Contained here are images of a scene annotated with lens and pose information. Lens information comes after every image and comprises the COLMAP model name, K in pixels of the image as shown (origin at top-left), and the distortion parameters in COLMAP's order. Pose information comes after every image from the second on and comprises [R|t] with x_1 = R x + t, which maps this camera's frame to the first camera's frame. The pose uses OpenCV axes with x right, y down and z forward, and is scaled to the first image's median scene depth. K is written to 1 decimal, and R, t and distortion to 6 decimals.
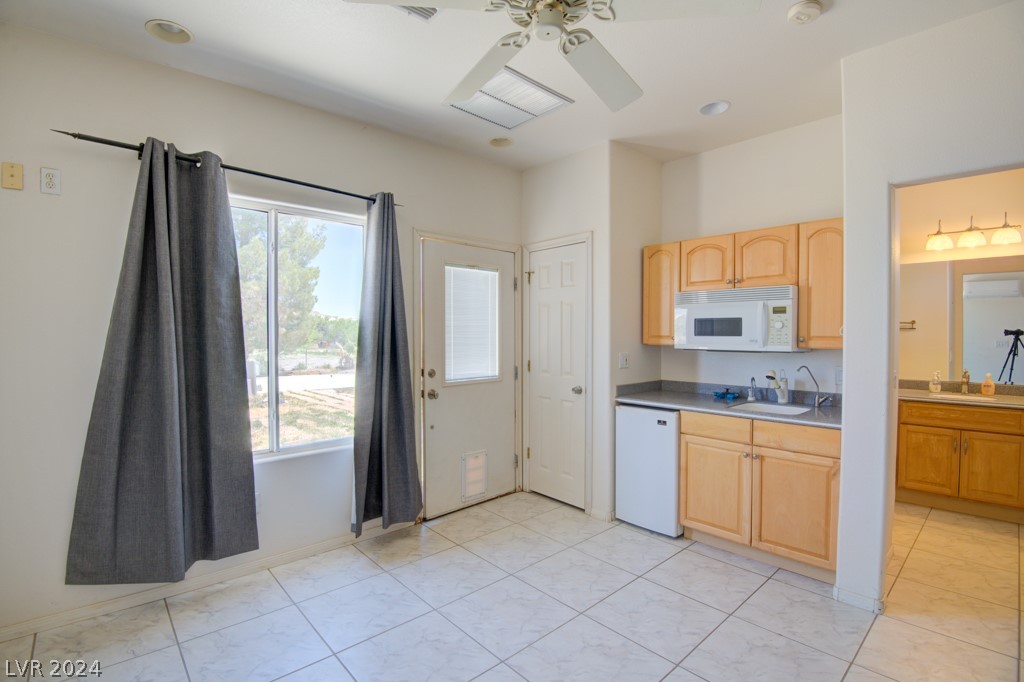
lens RADIAL K [[472.5, 0, 515.3], [0, 472.5, 338.0], [0, 0, 1]] dist [-0.006002, -0.006093]
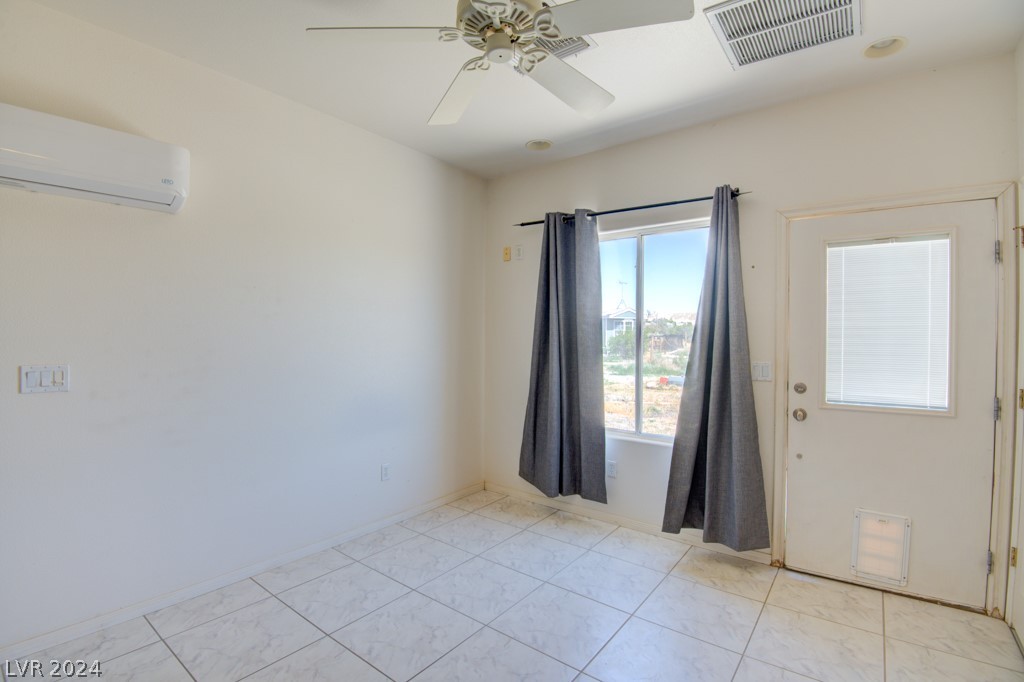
lens RADIAL K [[472.5, 0, 506.3], [0, 472.5, 341.7], [0, 0, 1]] dist [-0.006002, -0.006093]
pose [[0.199085, 0.015730, -0.979856, 0.597363], [-0.013367, 0.999822, 0.013335, -0.008125], [0.979891, 0.010443, 0.199259, 0.431161]]
